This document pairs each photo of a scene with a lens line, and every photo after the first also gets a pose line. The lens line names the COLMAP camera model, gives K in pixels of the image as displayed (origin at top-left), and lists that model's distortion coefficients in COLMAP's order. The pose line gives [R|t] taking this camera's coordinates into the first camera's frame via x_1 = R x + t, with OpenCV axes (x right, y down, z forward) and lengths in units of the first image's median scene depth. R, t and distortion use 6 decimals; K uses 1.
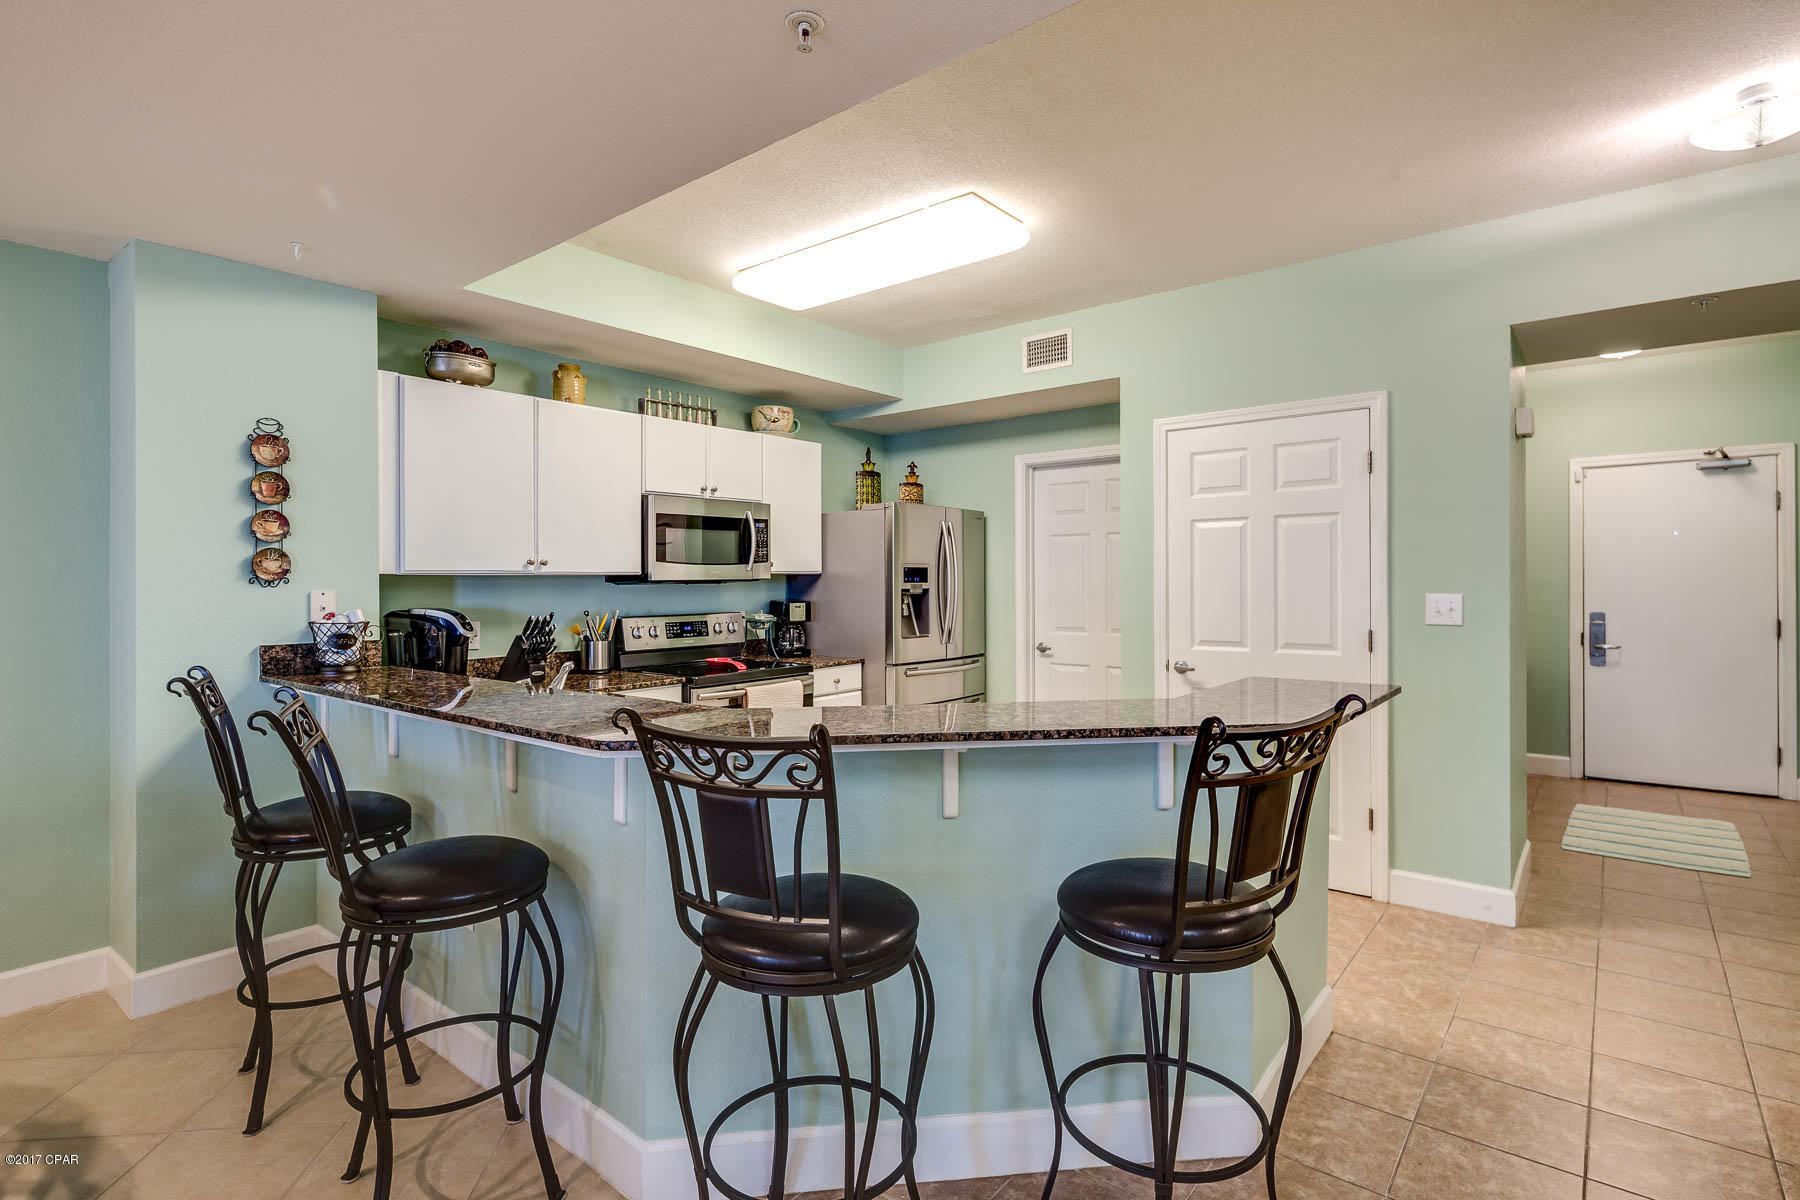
lens RADIAL K [[884.5, 0, 899.6], [0, 884.5, 585.6], [0, 0, 1]] dist [-0.000052, -0.000250]
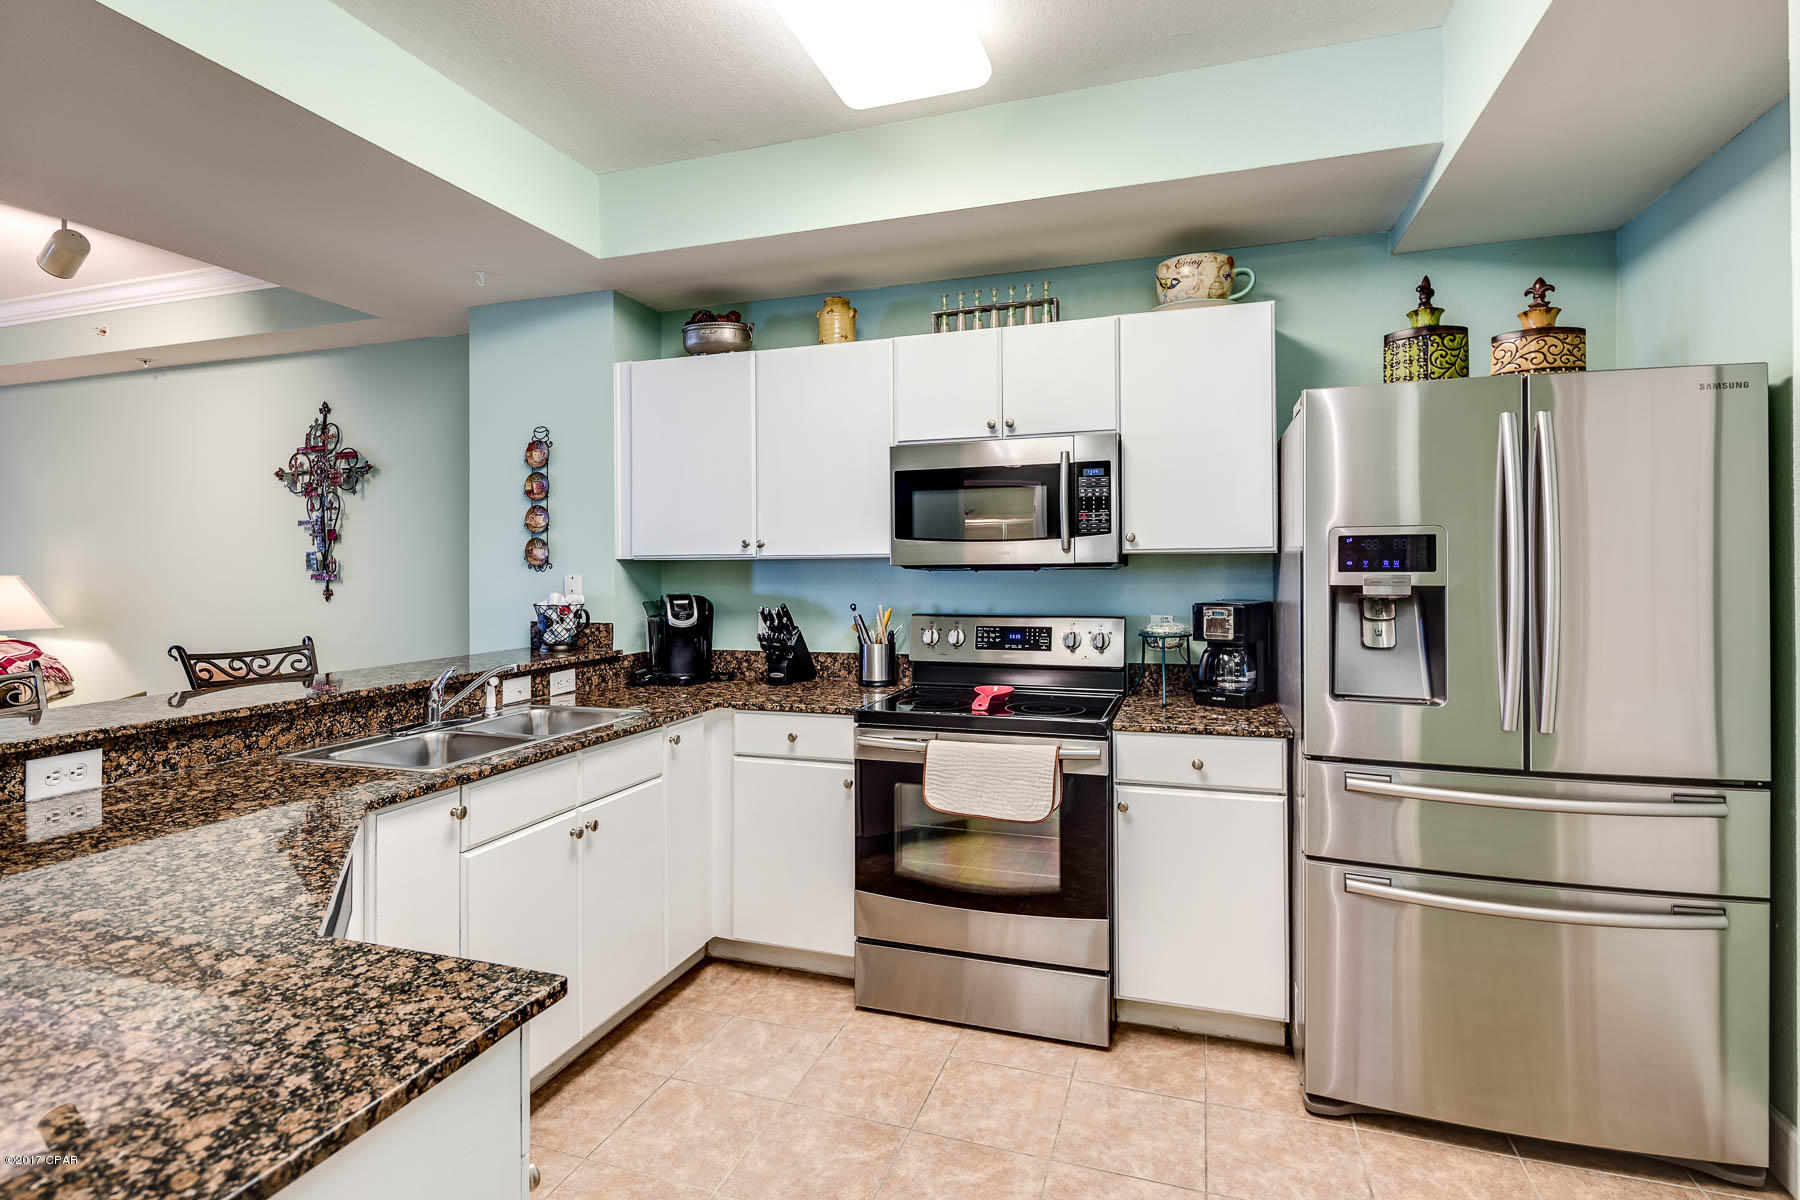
lens RADIAL K [[872.3, 0, 901.2], [0, 872.3, 568.7], [0, 0, 1]] dist [0.002921, 0.000202]
pose [[0.347733, 0.005485, -0.937577, 0.362978], [-0.003974, 0.999983, 0.004376, -0.006130], [0.937585, 0.002205, 0.347749, 0.714798]]
